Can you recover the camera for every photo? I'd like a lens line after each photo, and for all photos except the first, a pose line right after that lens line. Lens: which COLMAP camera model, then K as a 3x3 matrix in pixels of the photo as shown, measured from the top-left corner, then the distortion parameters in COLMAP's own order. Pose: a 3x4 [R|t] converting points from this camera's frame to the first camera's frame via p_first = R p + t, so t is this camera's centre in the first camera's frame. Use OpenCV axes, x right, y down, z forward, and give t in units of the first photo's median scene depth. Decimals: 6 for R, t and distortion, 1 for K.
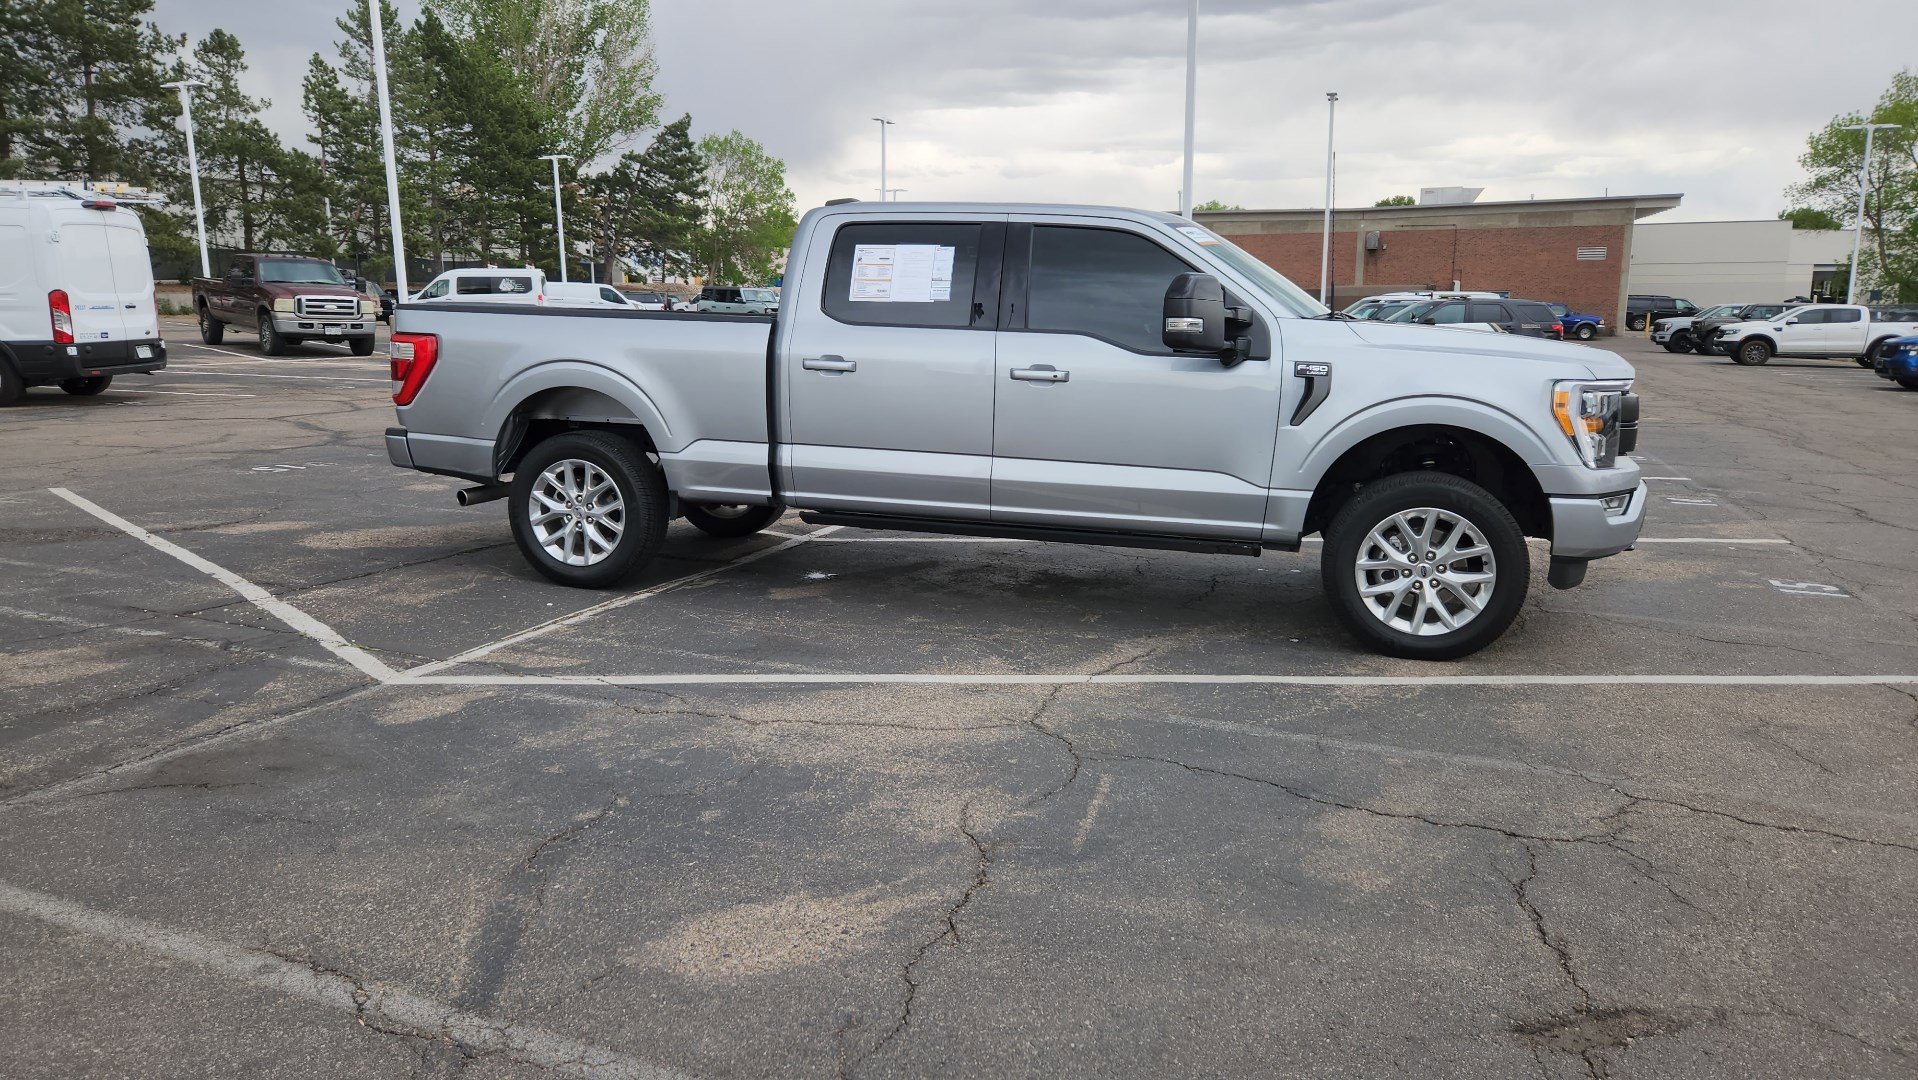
lens RADIAL K [[1294.2, 0, 916.2], [0, 1294.2, 521.5], [0, 0, 1]] dist [0.063467, -0.043771]
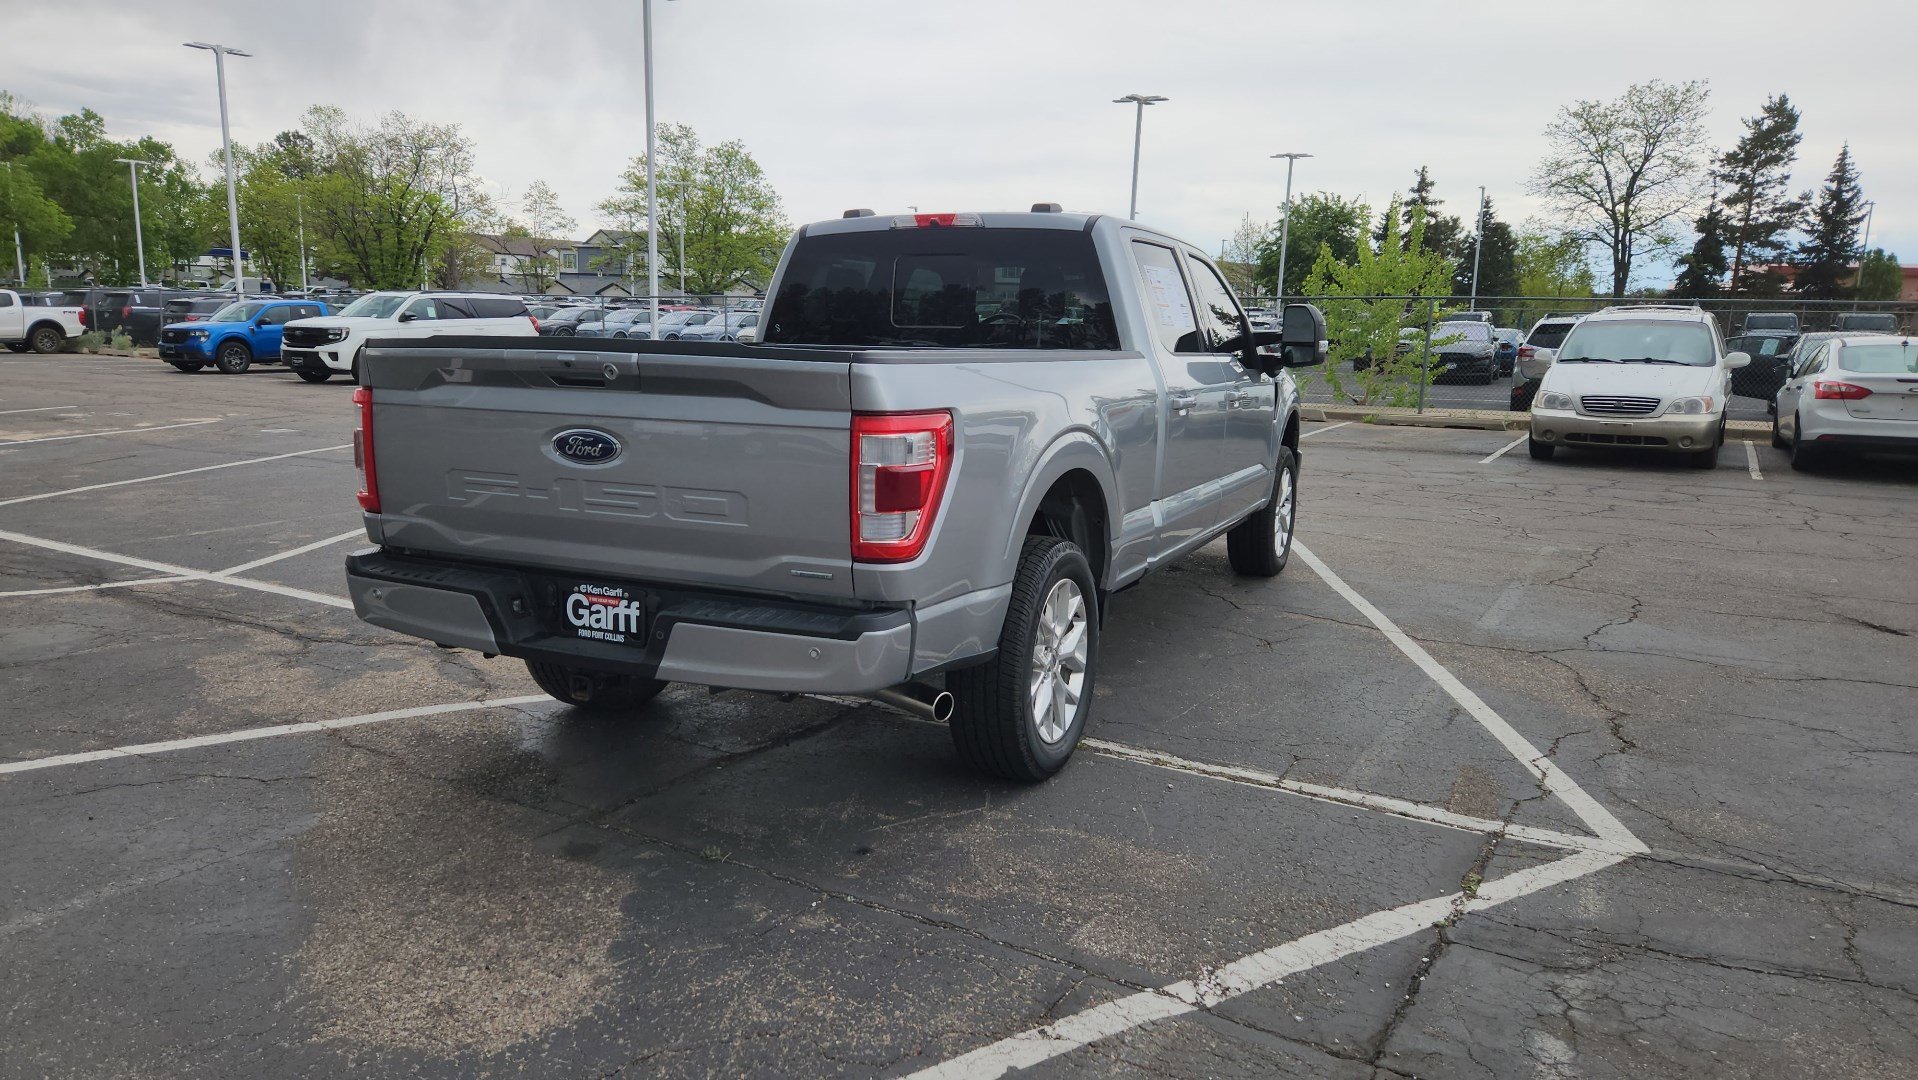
lens RADIAL K [[1286.5, 0, 925.7], [0, 1286.5, 534.2], [0, 0, 1]] dist [0.071047, -0.054799]
pose [[0.159288, -0.174378, 0.971710, -0.961660], [0.147145, 0.977476, 0.151292, -0.190887], [-0.976205, 0.118883, 0.181359, 1.016525]]
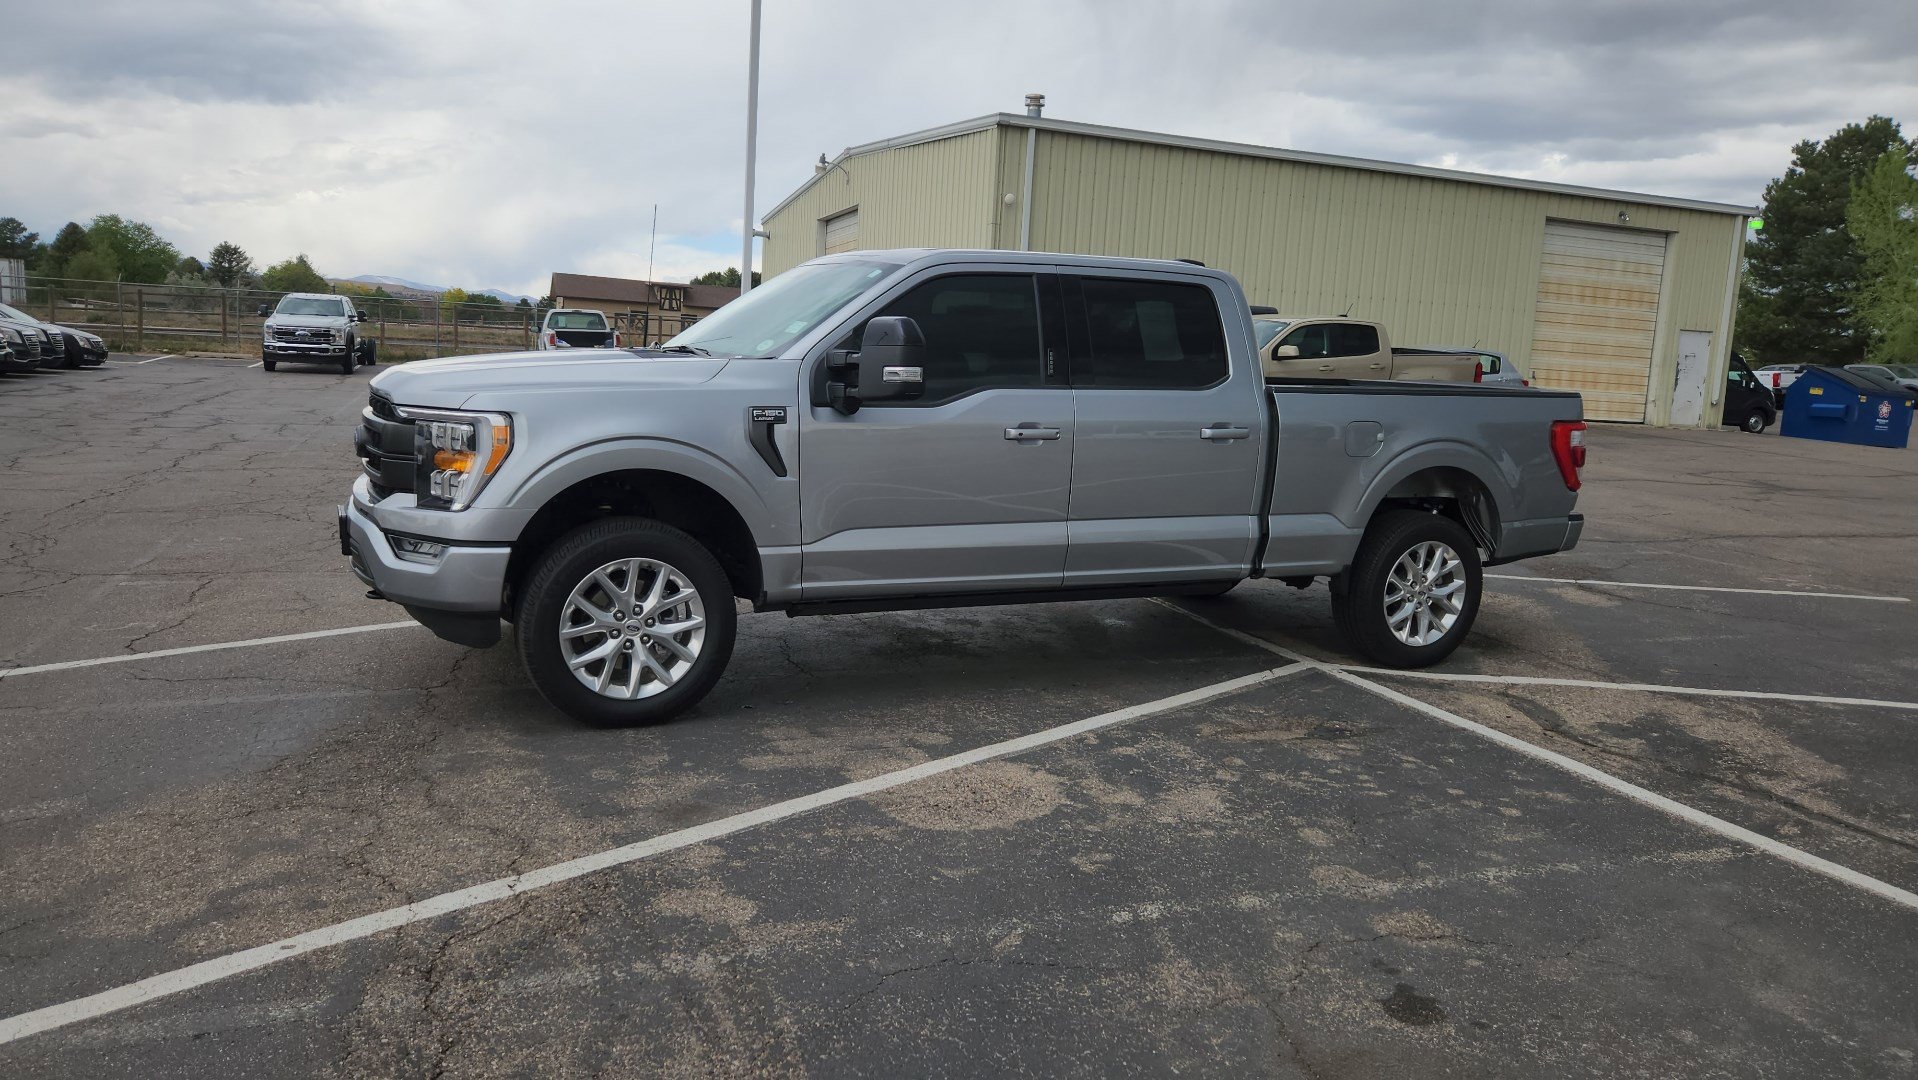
lens RADIAL K [[1278.3, 0, 926.7], [0, 1278.3, 527.3], [0, 0, 1]] dist [0.073391, -0.059609]
pose [[-0.745503, 0.039918, -0.665305, 0.840071], [-0.167921, 0.954755, 0.245448, -0.300539], [0.645002, 0.294701, -0.705070, 1.863648]]
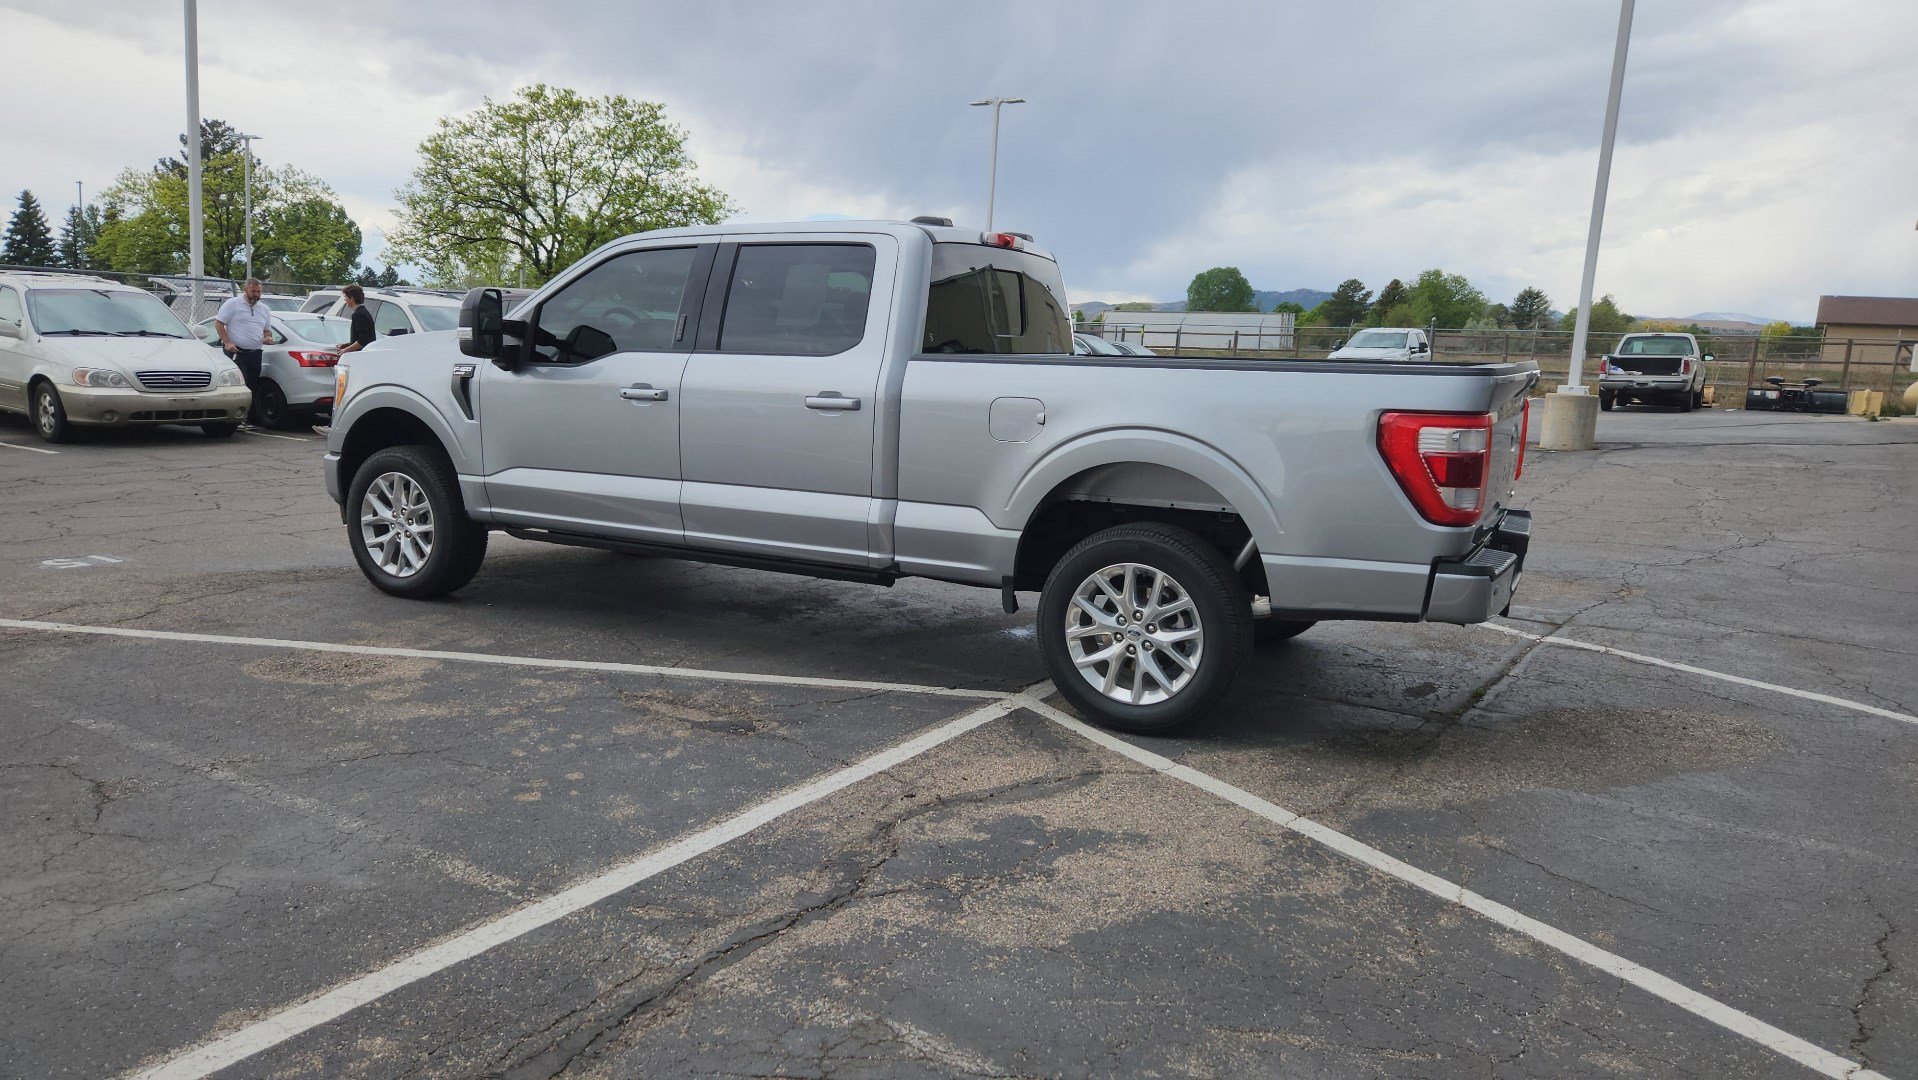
lens RADIAL K [[1278.7, 0, 930.9], [0, 1278.7, 523.6], [0, 0, 1]] dist [0.075218, -0.063606]
pose [[-0.977549, -0.078665, 0.195473, -0.215179], [-0.015808, 0.952461, 0.304250, -0.358617], [-0.210114, 0.294329, -0.932321, 2.138019]]
